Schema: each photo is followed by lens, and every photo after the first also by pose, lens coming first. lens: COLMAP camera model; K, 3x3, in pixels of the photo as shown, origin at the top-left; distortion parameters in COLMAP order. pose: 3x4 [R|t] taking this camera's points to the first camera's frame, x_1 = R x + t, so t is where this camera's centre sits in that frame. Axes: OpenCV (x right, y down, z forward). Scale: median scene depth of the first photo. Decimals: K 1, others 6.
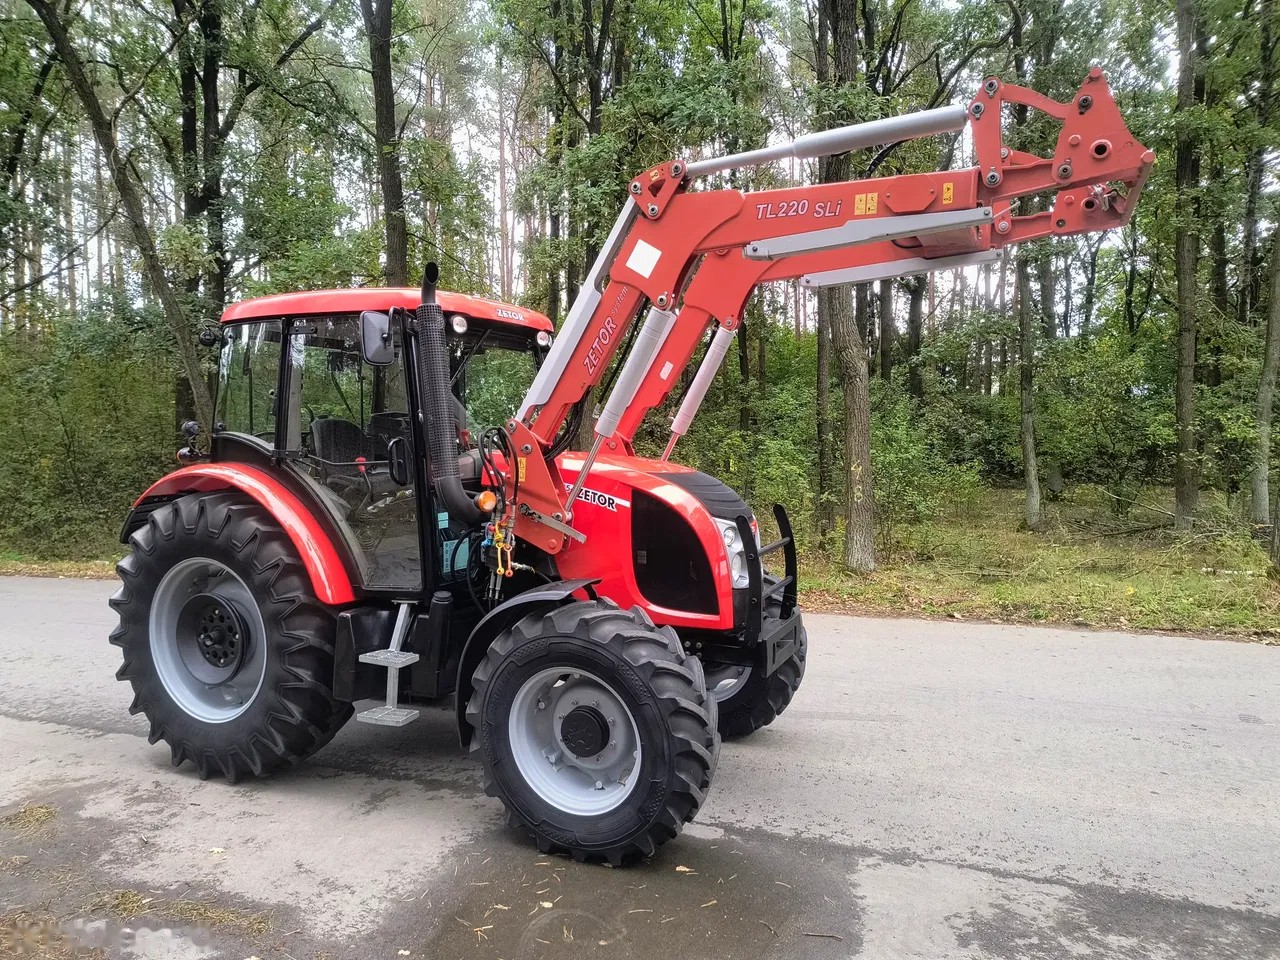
lens RADIAL K [[873.1, 0, 626.8], [0, 873.1, 472.6], [0, 0, 1]] dist [0.033264, -0.032309]
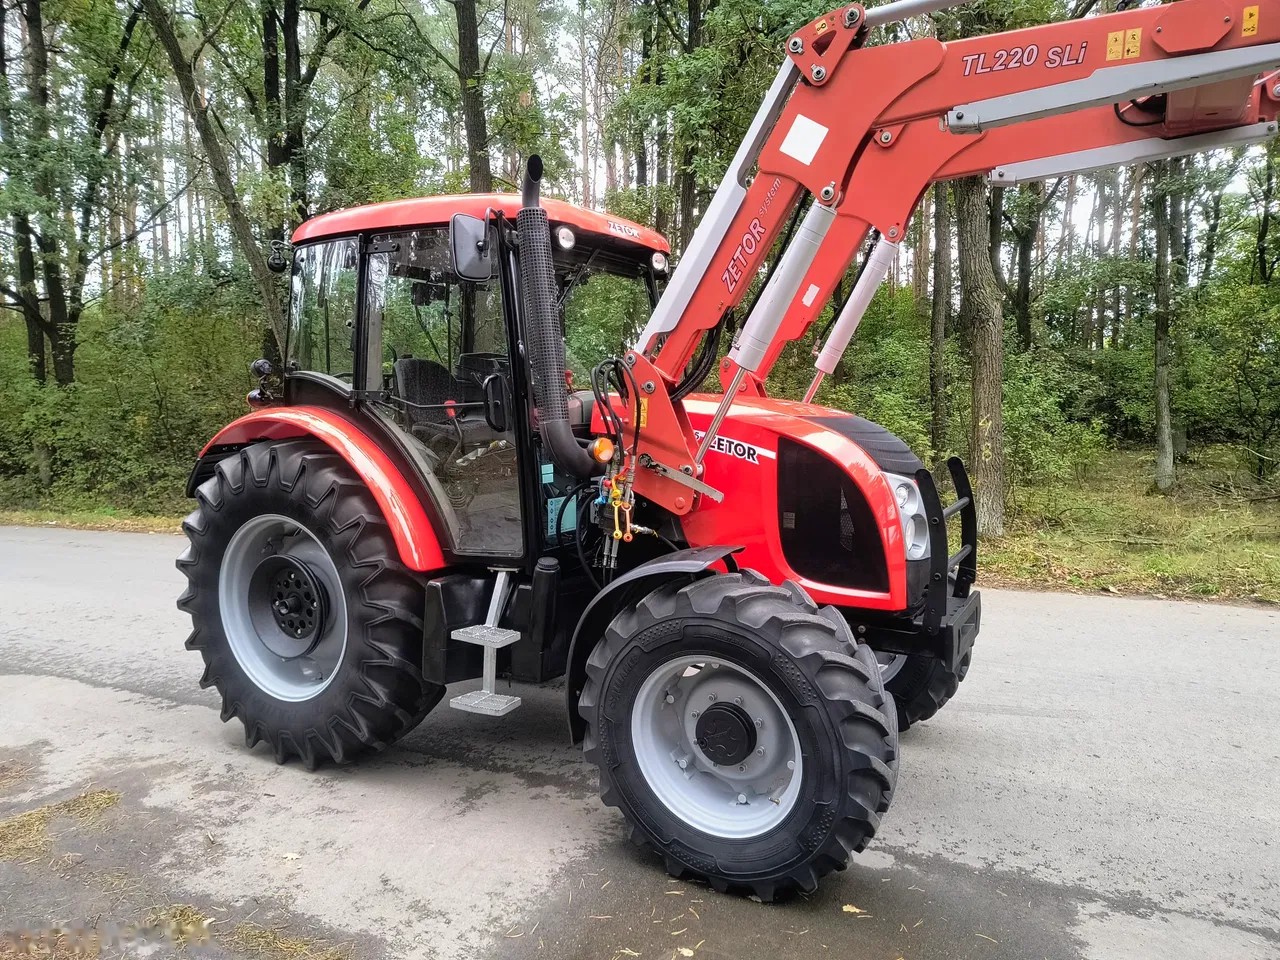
lens RADIAL K [[873.1, 0, 636.3], [0, 873.1, 478.6], [0, 0, 1]] dist [0.033264, -0.032309]
pose [[0.996836, 0.006984, -0.079184, -0.061116], [-0.002918, 0.998677, 0.051346, 0.016802], [0.079438, -0.050952, 0.995537, 0.178834]]
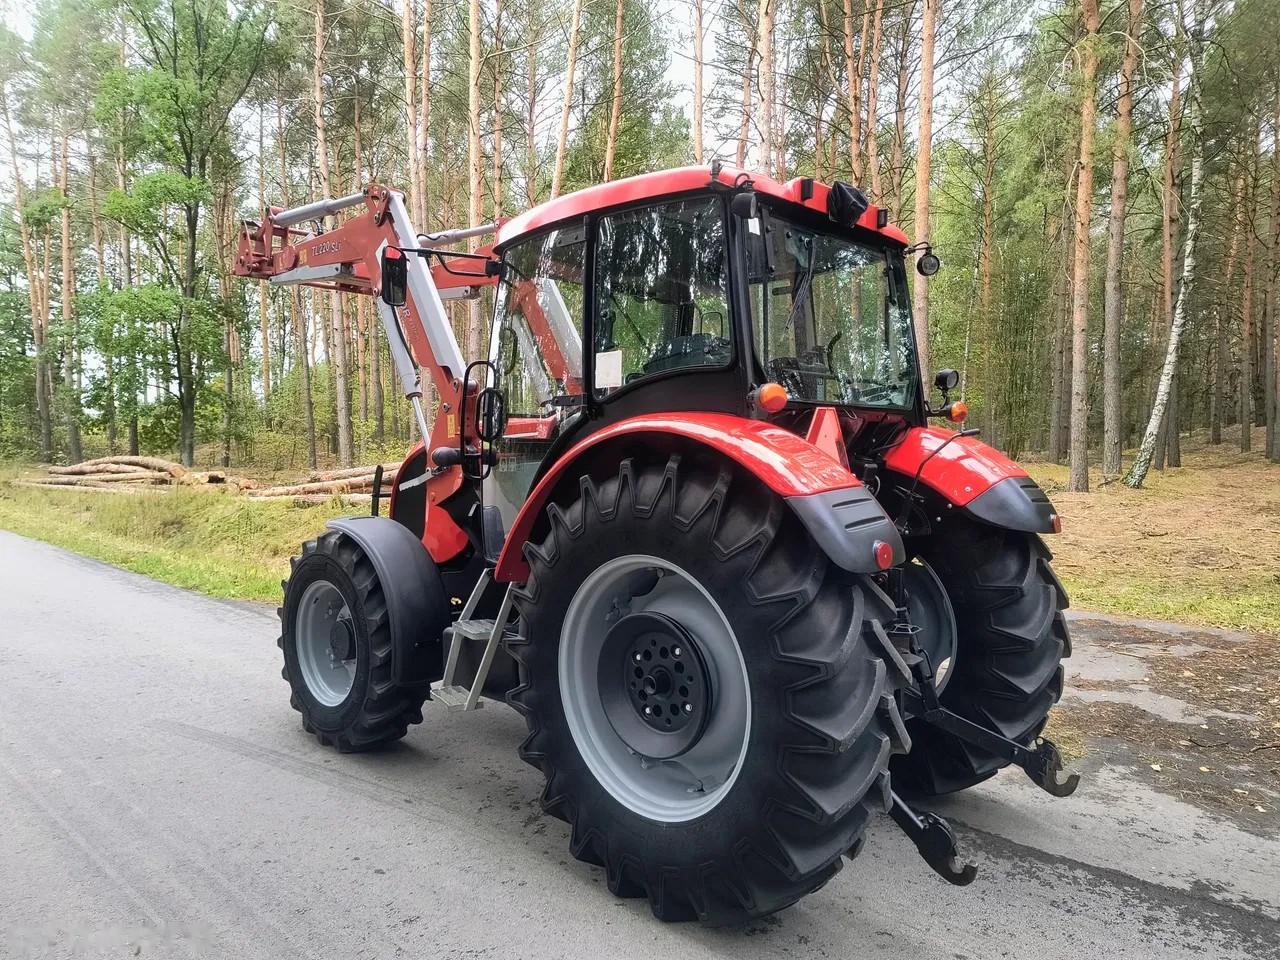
lens RADIAL K [[873.1, 0, 641.5], [0, 873.1, 475.4], [0, 0, 1]] dist [0.033264, -0.032309]
pose [[-0.950210, -0.003213, 0.311595, -0.556008], [0.021650, 0.996850, 0.076303, -0.032990], [-0.310858, 0.079250, -0.947147, 2.140205]]
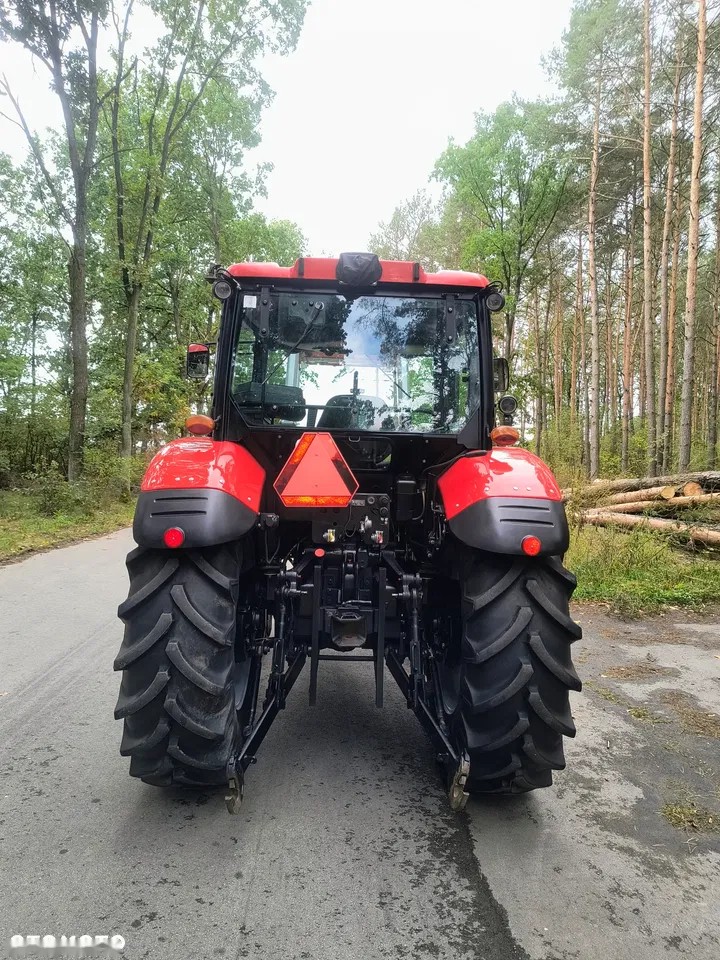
lens RADIAL K [[654.8, 0, 355.8], [0, 654.8, 485.1], [0, 0, 1]] dist [0.033264, -0.032309]
pose [[-0.460928, -0.025495, 0.887071, -1.147107], [0.018582, 0.999091, 0.038370, 0.000729], [-0.887243, 0.034169, -0.460036, 1.651929]]
